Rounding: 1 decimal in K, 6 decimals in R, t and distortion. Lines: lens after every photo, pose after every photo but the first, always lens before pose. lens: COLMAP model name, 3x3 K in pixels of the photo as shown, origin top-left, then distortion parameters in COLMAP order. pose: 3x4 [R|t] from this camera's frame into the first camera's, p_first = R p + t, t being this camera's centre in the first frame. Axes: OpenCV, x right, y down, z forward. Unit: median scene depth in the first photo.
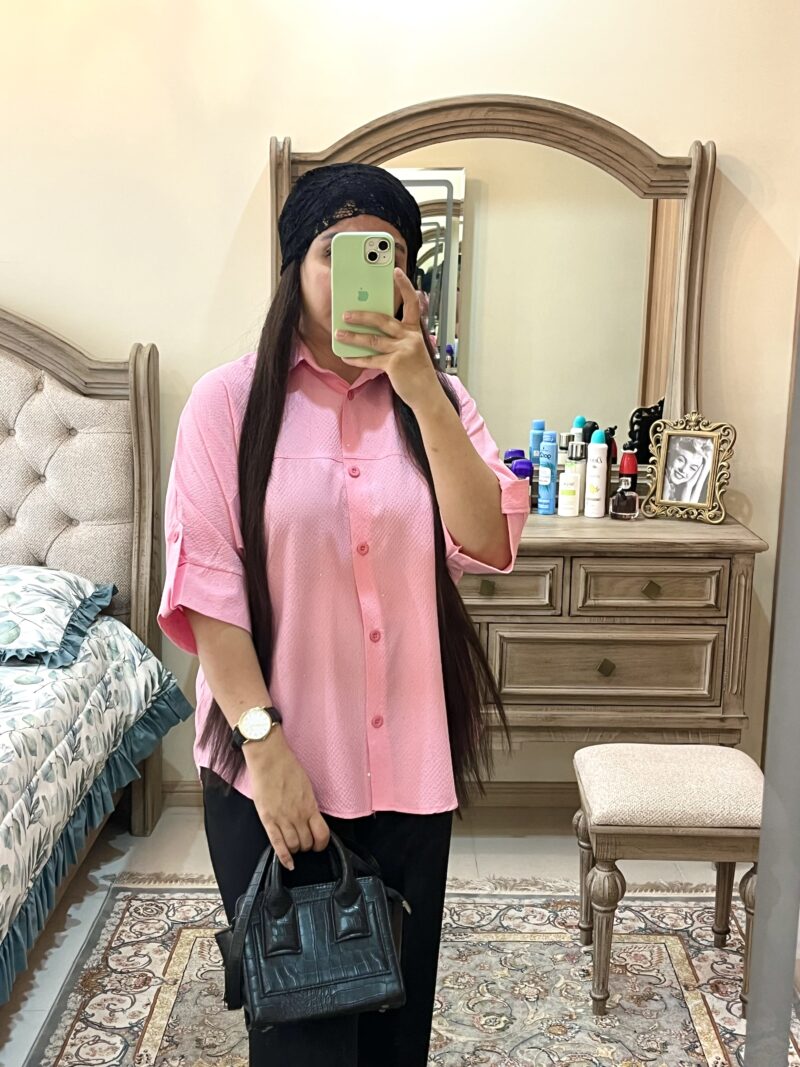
lens RADIAL K [[1374.9, 0, 400.0], [0, 1374.9, 533.5], [0, 0, 1]] dist [0.135020, -0.549942]
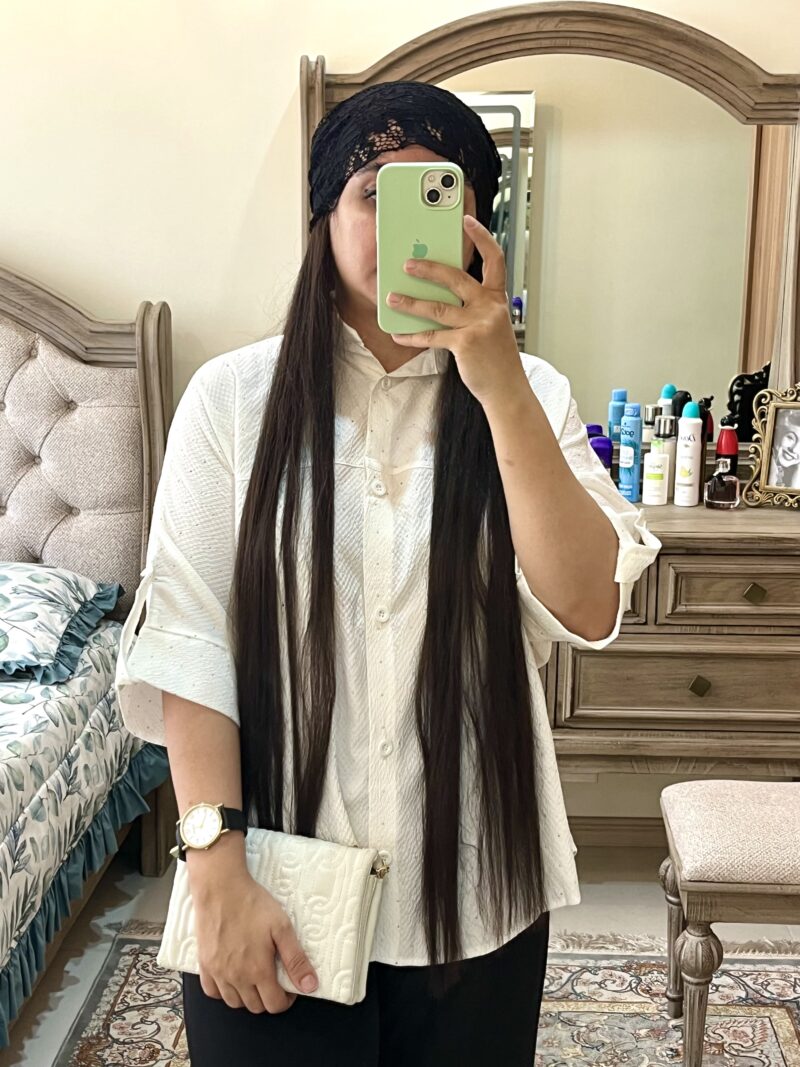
lens RADIAL K [[1564.2, 0, 400.0], [0, 1564.2, 533.5], [0, 0, 1]] dist [0.123692, -0.467580]
pose [[0.999191, 0.000375, -0.040217, 0.005870], [0.000141, 0.999918, 0.012827, -0.007605], [0.040218, -0.012822, 0.999109, 0.040639]]
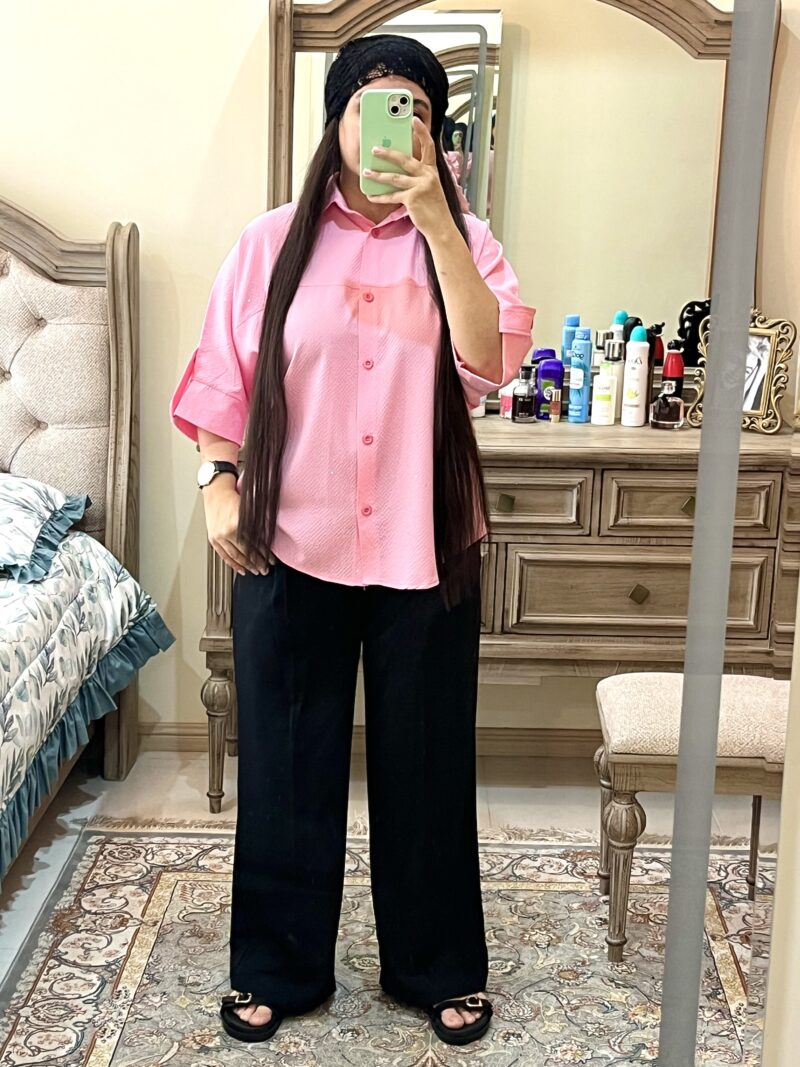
lens RADIAL K [[1751.5, 0, 354.1], [0, 1751.5, 550.6], [0, 0, 1]] dist [0.108484, -0.449625]
pose [[0.999106, 0.016492, -0.038928, 0.009647], [-0.014678, 0.998814, 0.046427, 0.018953], [0.039647, -0.045814, 0.998163, -0.132110]]
